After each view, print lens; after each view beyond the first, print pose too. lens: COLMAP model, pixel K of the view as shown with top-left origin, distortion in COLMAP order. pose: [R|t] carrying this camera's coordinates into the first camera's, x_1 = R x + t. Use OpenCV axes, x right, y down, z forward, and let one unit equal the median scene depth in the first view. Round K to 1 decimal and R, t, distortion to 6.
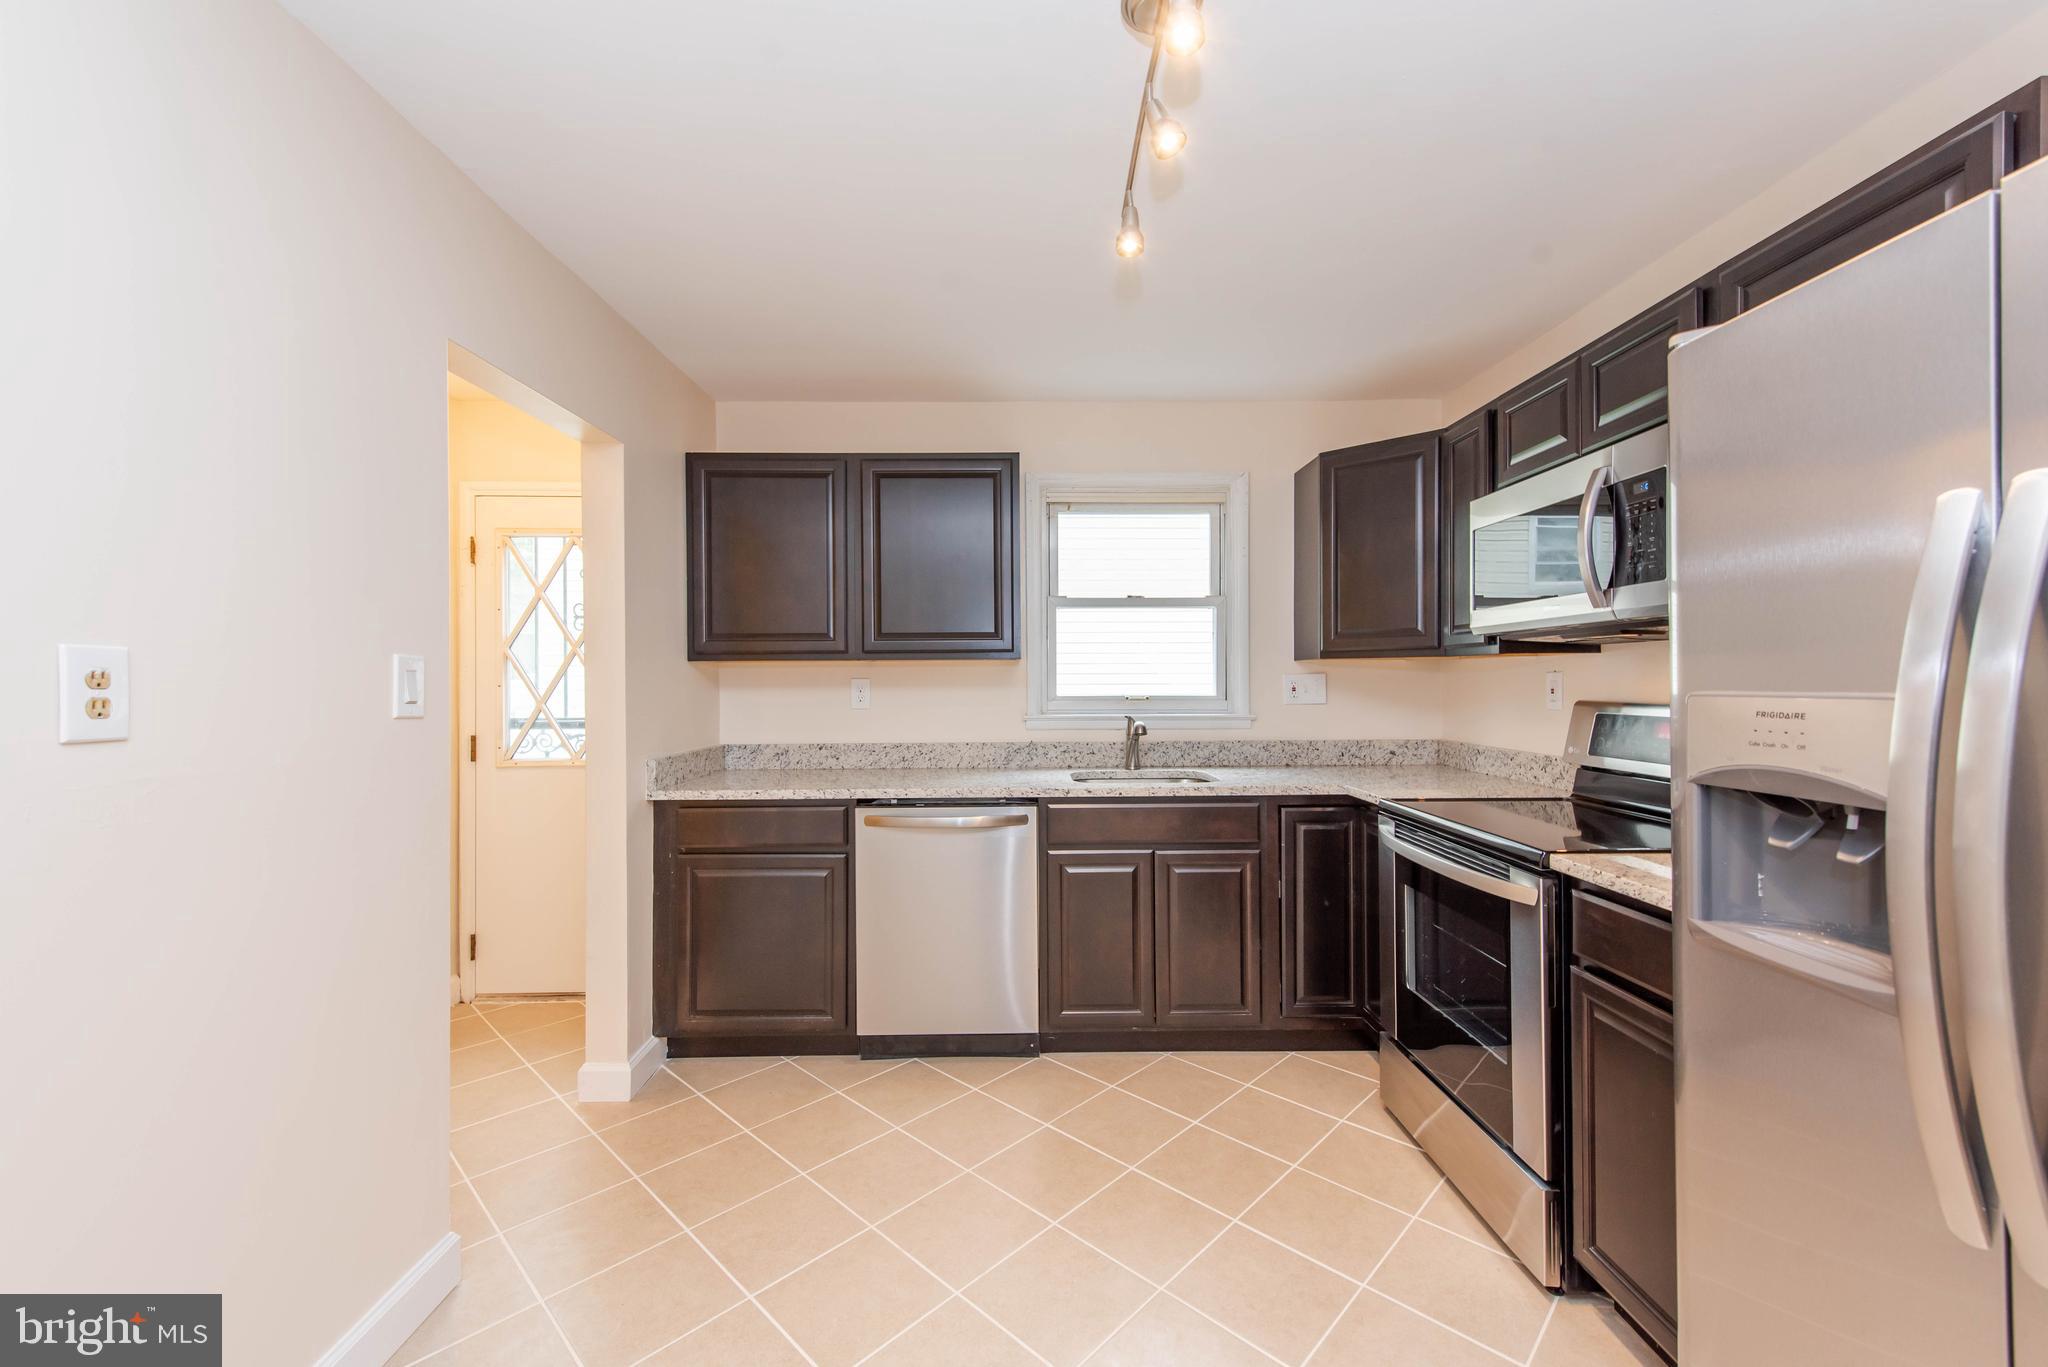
lens RADIAL K [[830.2, 0, 1025.7], [0, 830.2, 681.6], [0, 0, 1]] dist [0.009539, -0.003802]
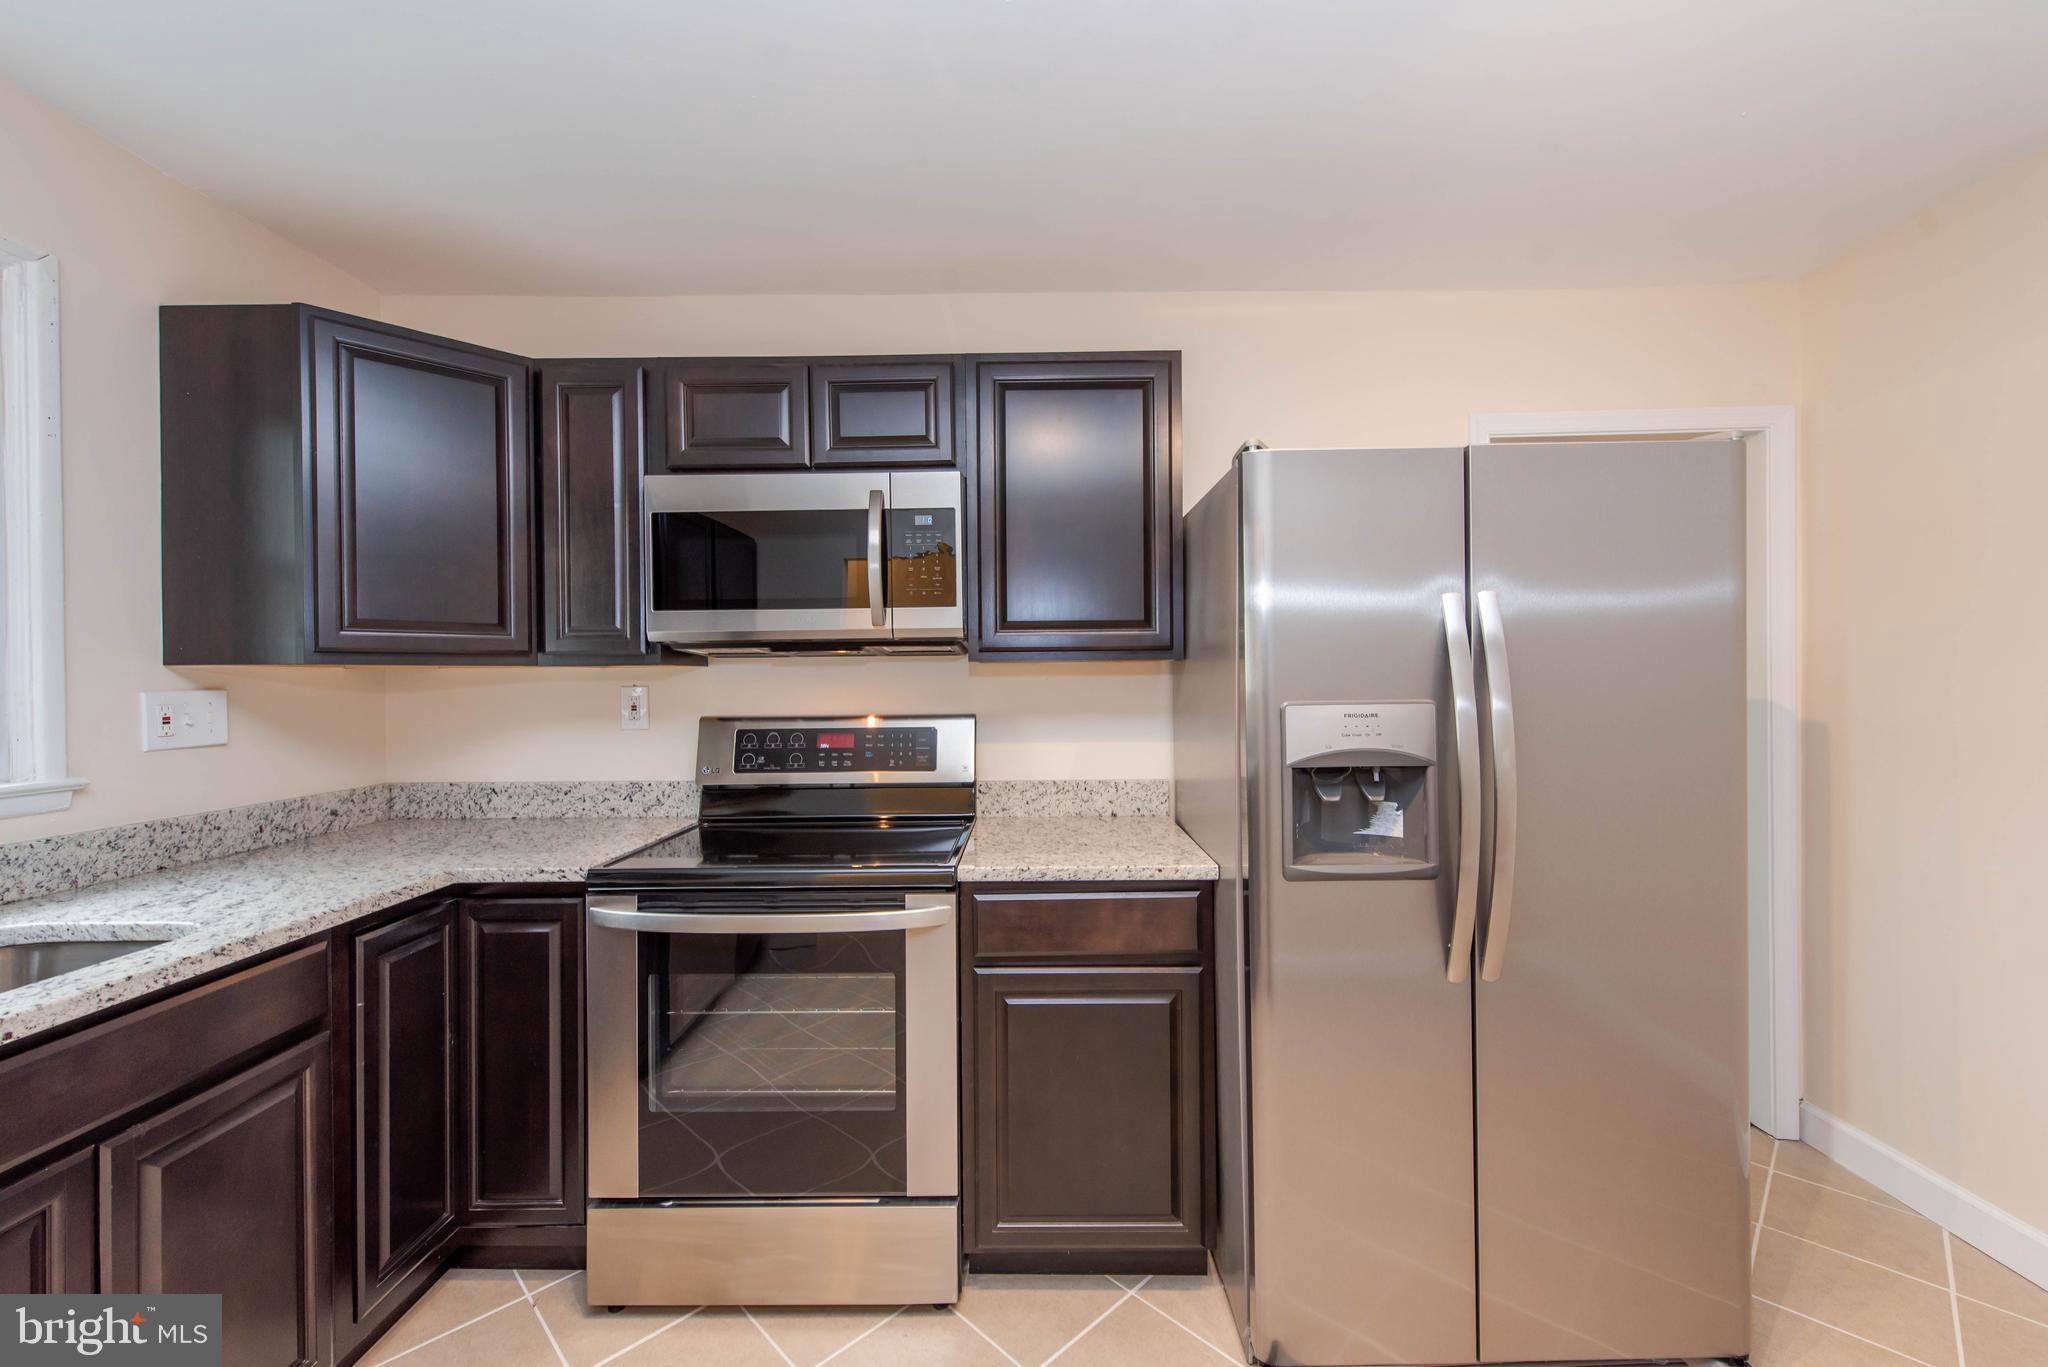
lens RADIAL K [[830.2, 0, 1040.0], [0, 830.2, 679.3], [0, 0, 1]] dist [0.009539, -0.003802]
pose [[0.009256, 0.004173, 0.999948, -0.232837], [0.011003, 0.999930, -0.004275, -0.009838], [-0.999897, 0.011042, 0.009210, 0.544332]]
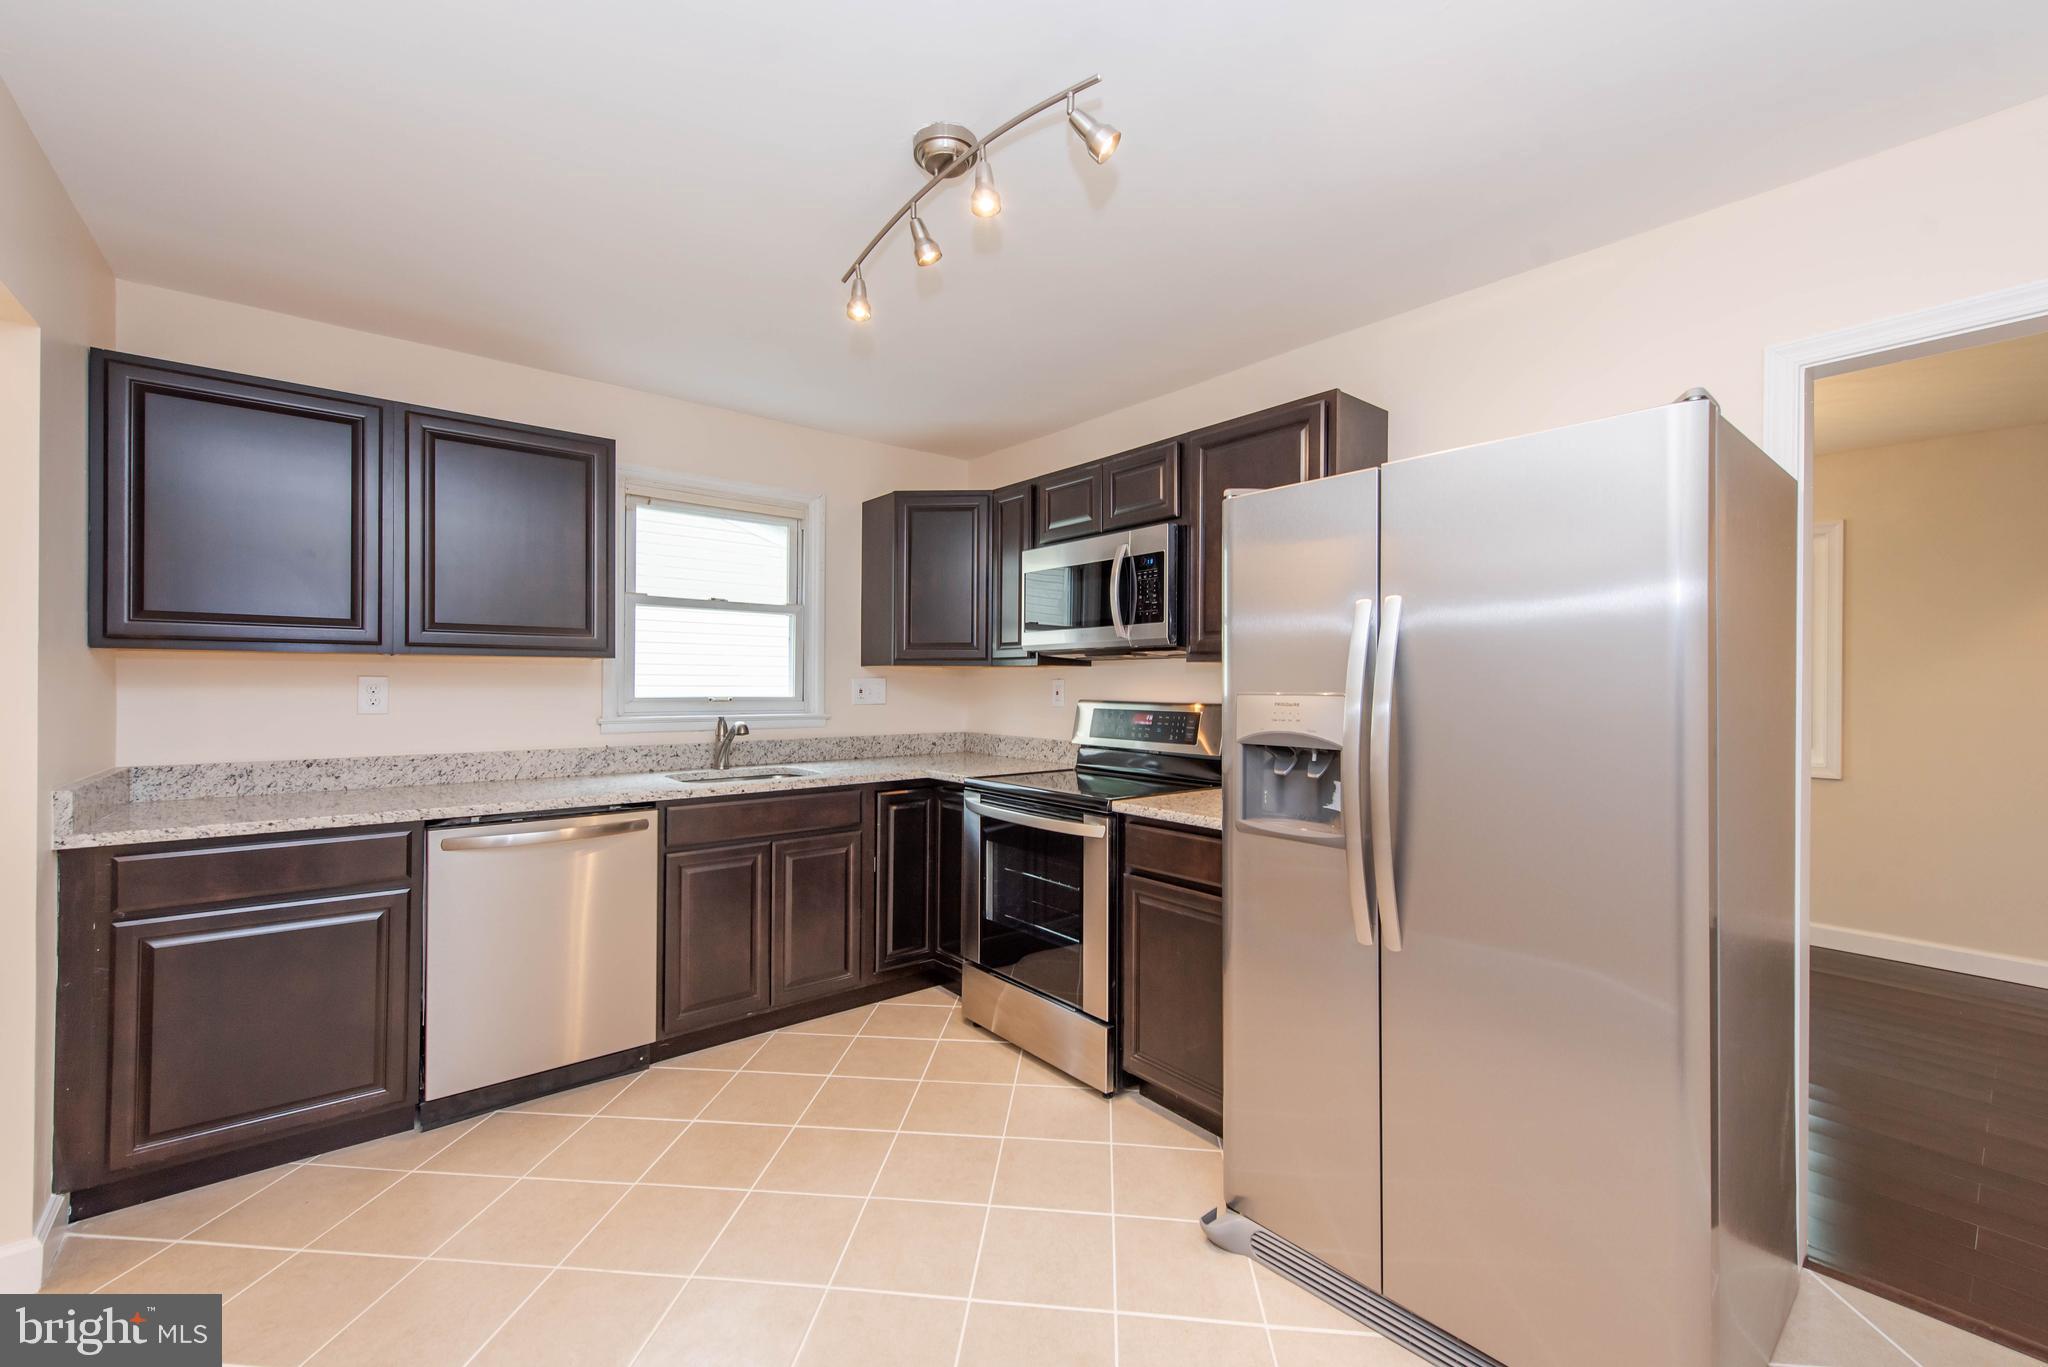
lens RADIAL K [[830.2, 0, 1031.4], [0, 830.2, 681.2], [0, 0, 1]] dist [0.009539, -0.003802]
pose [[0.775455, 0.011173, 0.631304, -0.260689], [-0.008272, 0.999937, -0.007536, 0.002353], [-0.631348, 0.000622, 0.775499, -0.039171]]
